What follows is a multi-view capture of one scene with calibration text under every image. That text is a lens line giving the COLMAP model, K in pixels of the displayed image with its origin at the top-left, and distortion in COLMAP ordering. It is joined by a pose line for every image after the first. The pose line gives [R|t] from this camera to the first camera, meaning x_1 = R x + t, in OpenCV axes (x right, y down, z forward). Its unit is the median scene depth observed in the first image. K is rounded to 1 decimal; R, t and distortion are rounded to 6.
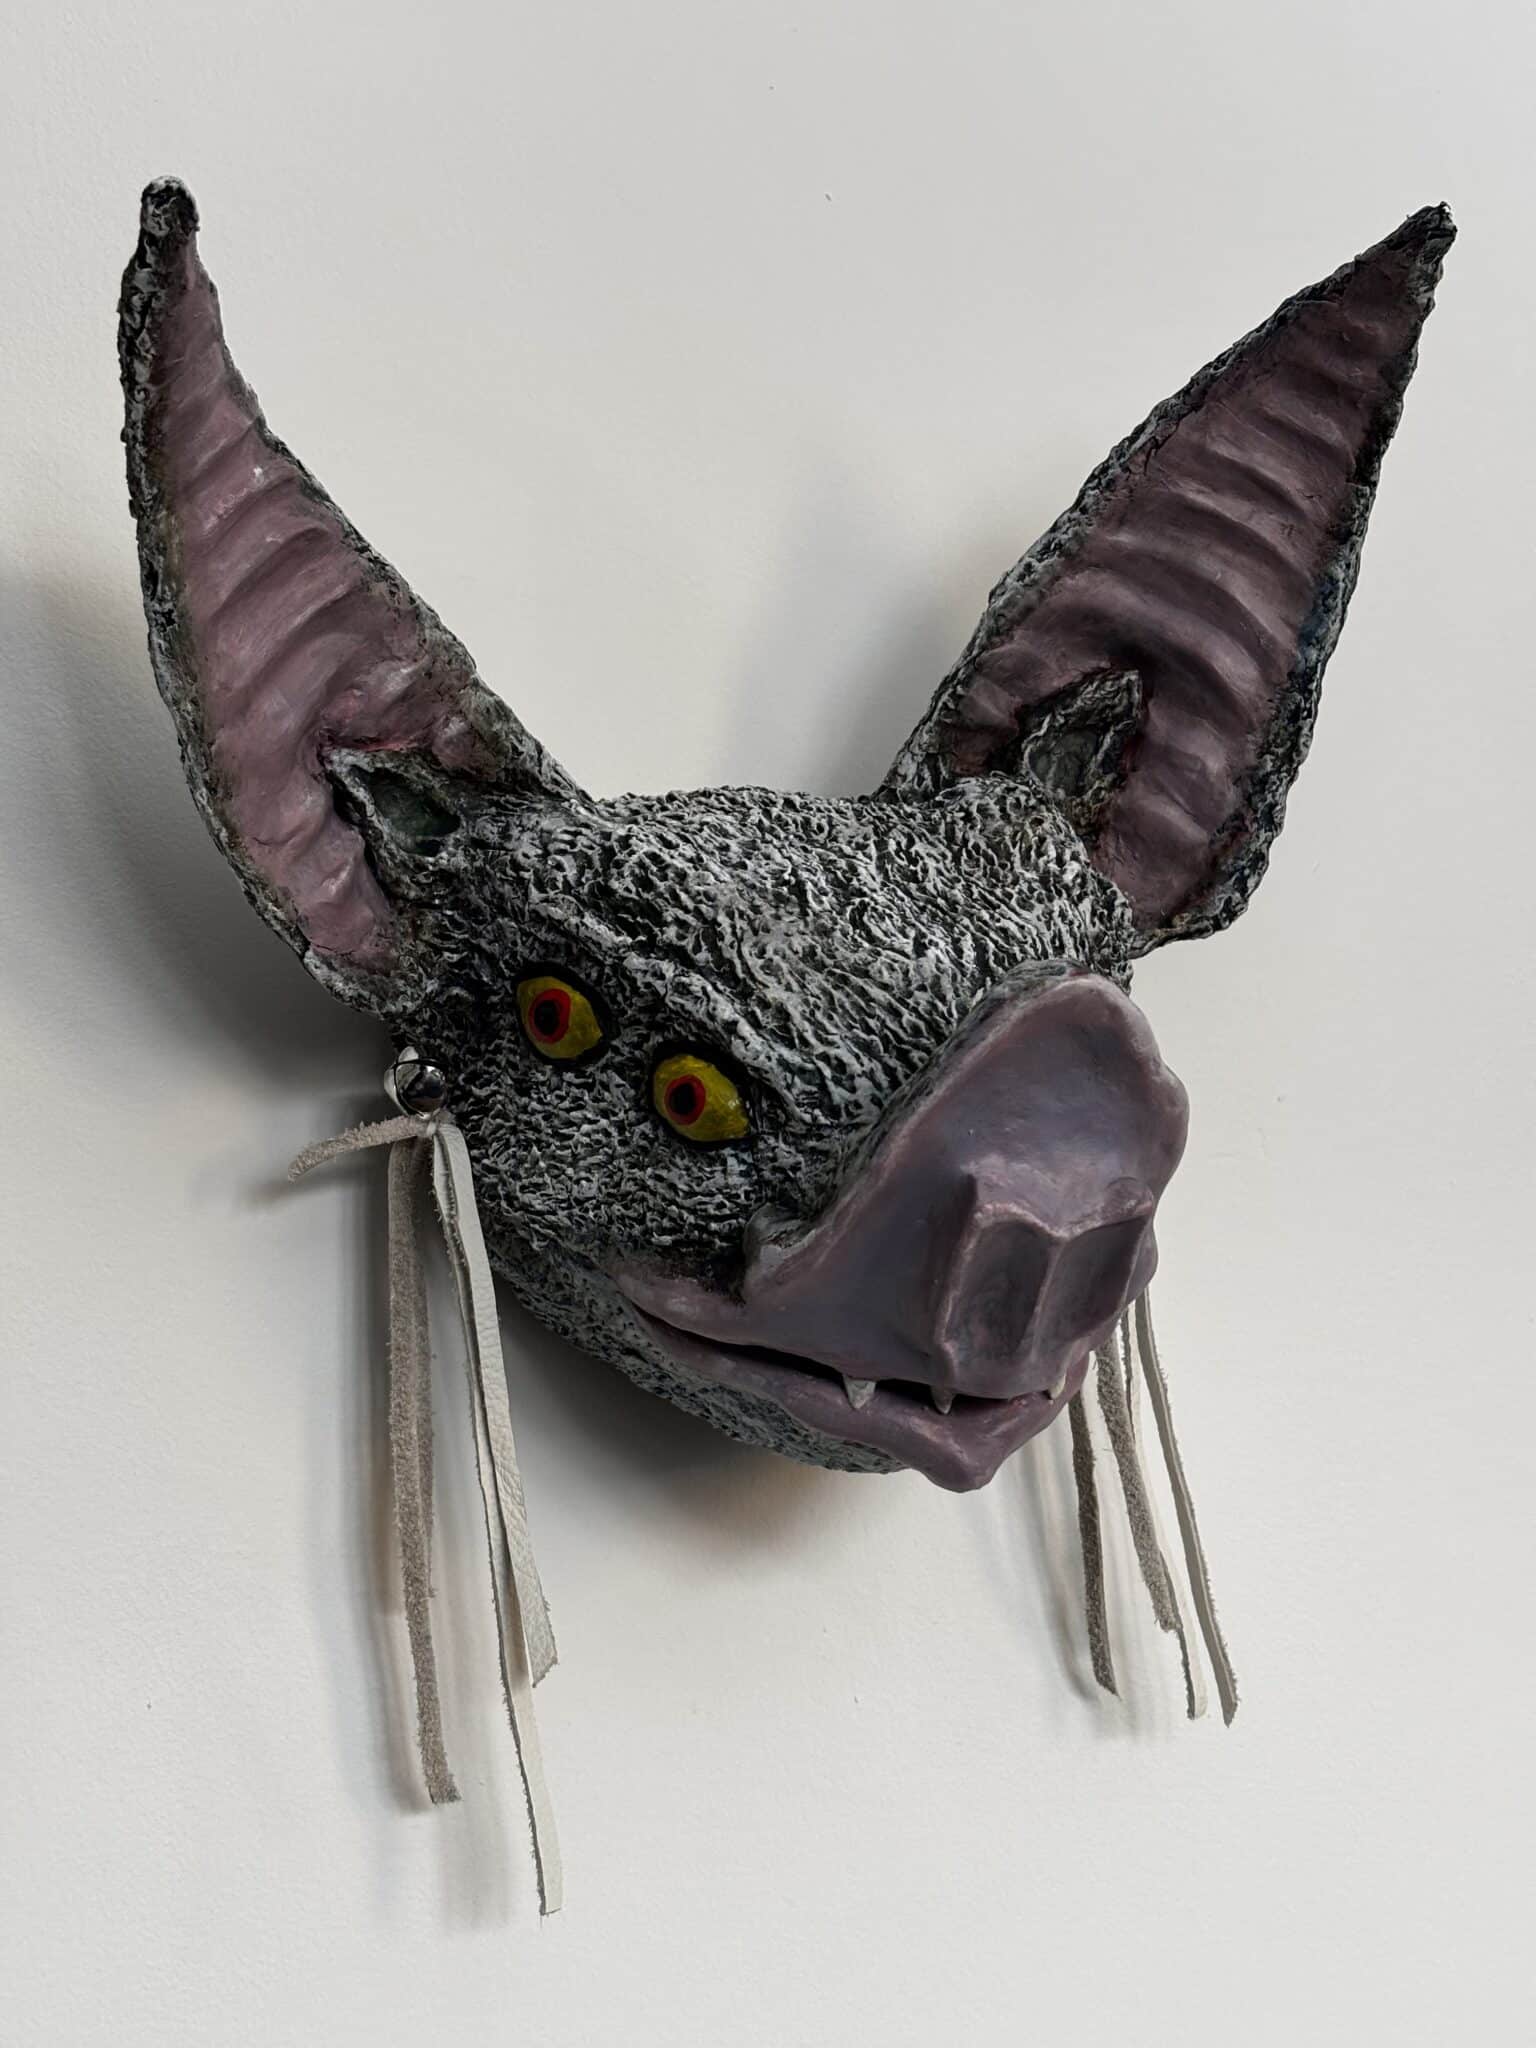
lens RADIAL K [[3077.4, 0, 768.0], [0, 3077.4, 1024.0], [0, 0, 1]] dist [0.263842, -1.051190]
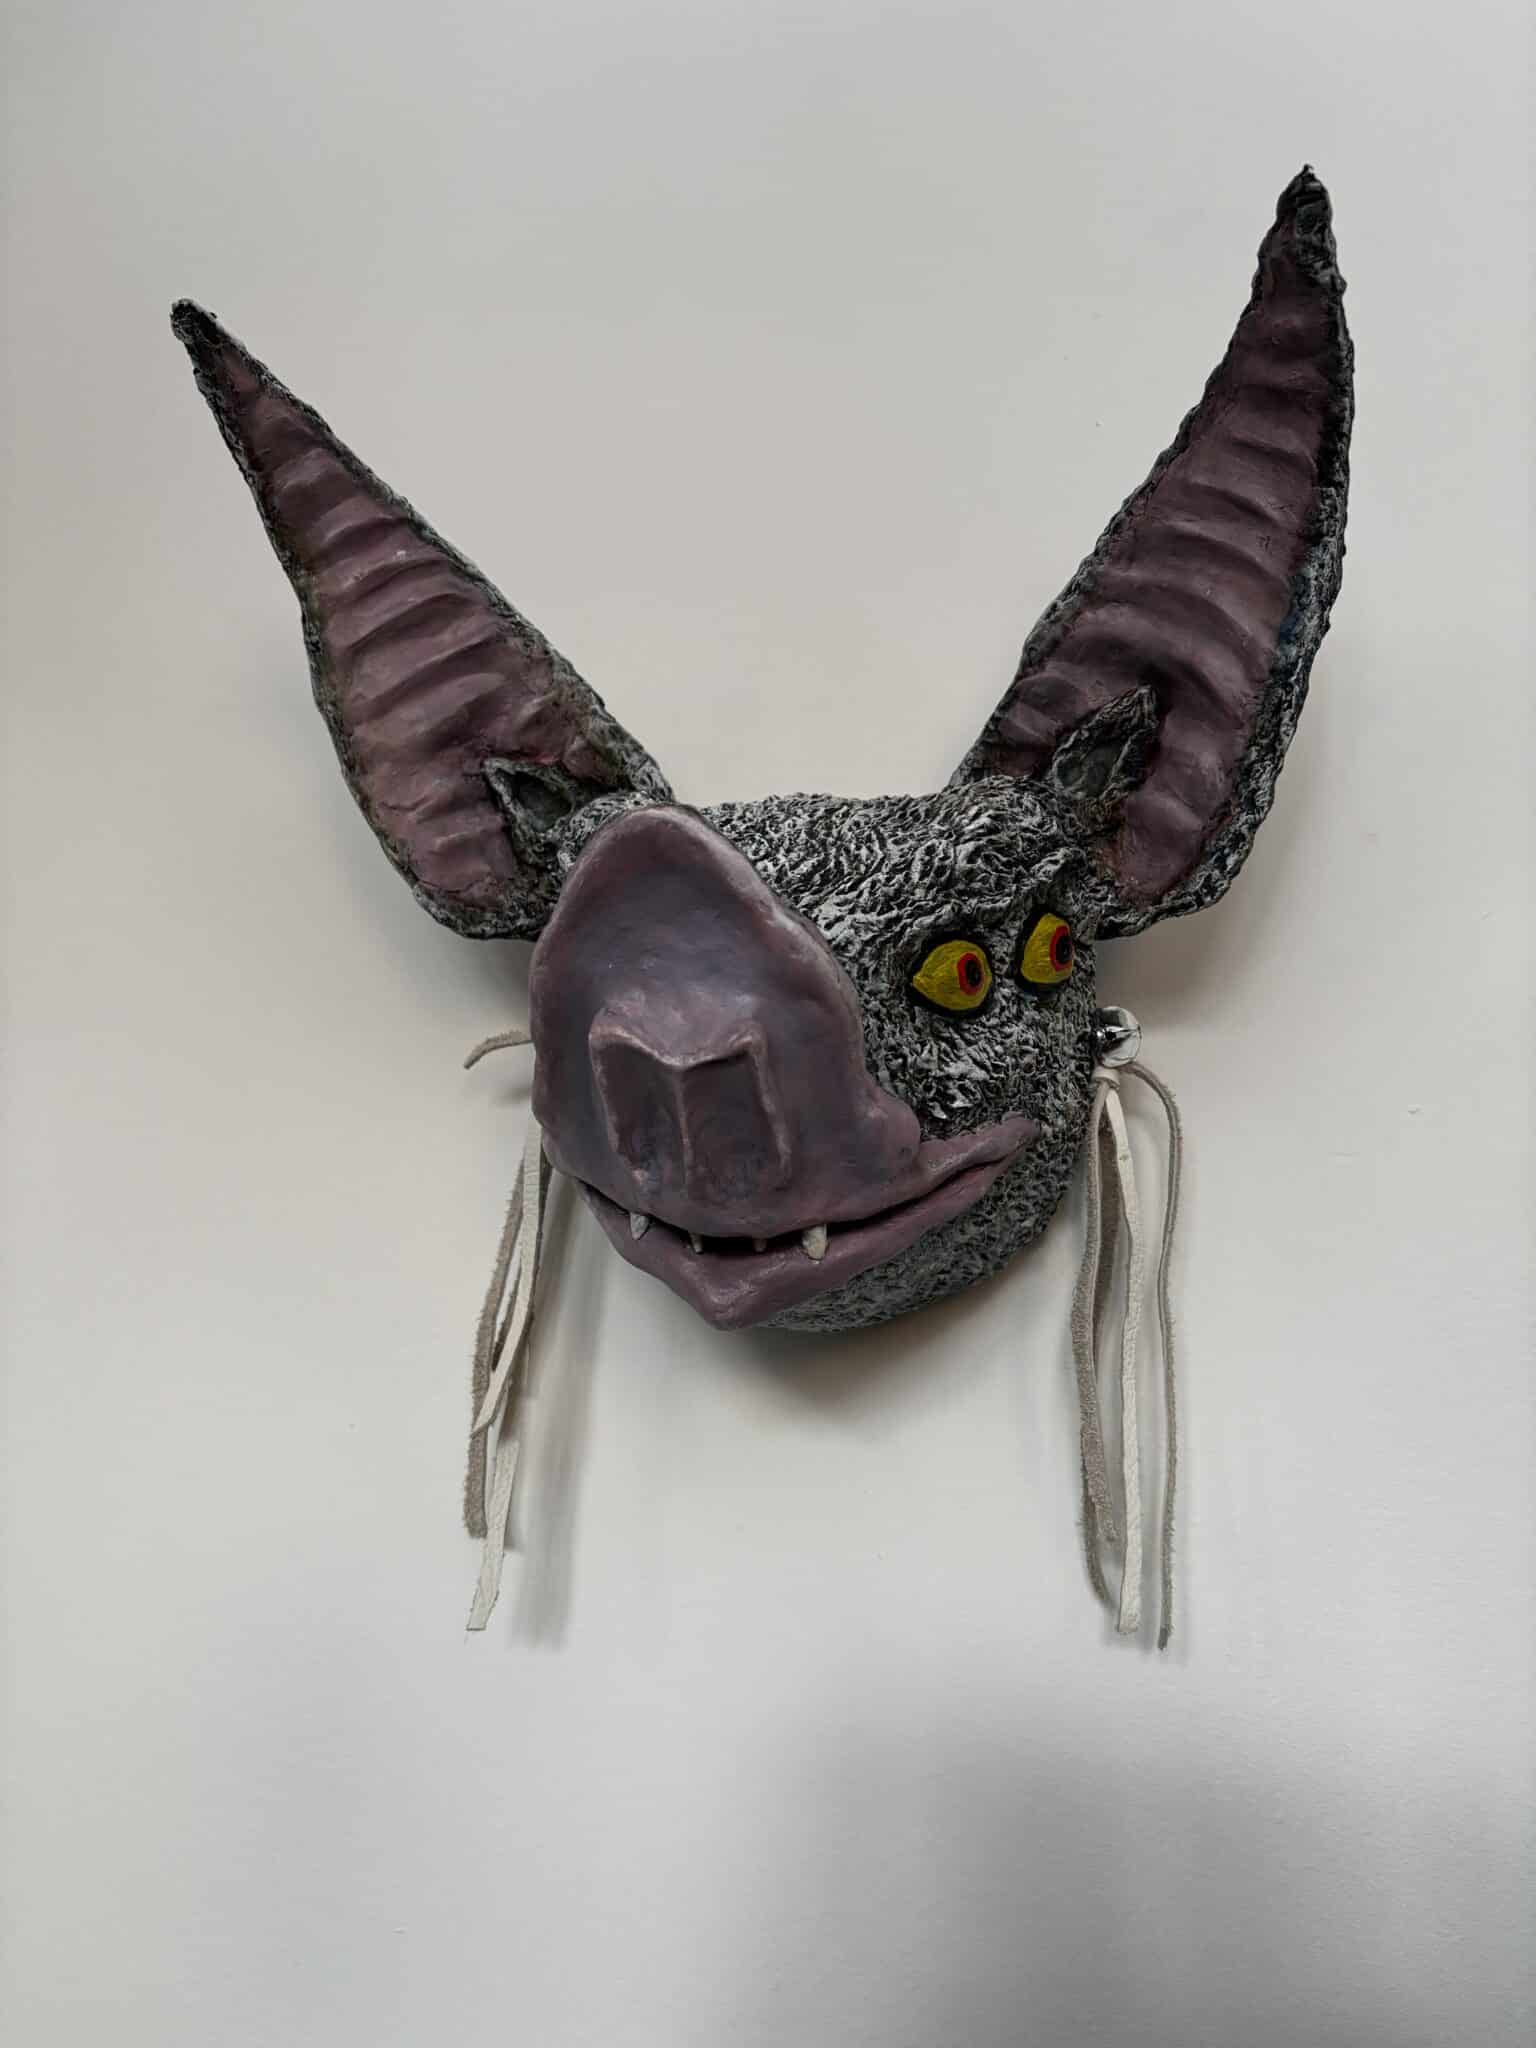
lens RADIAL K [[1575.0, 0, 777.4], [0, 1575.0, 1027.8], [0, 0, 1]] dist [0.144376, -0.502873]
pose [[0.799609, 0.015382, -0.600324, 0.402210], [-0.102821, 0.988416, -0.111628, 0.100680], [0.591653, 0.150984, 0.791928, 0.518096]]
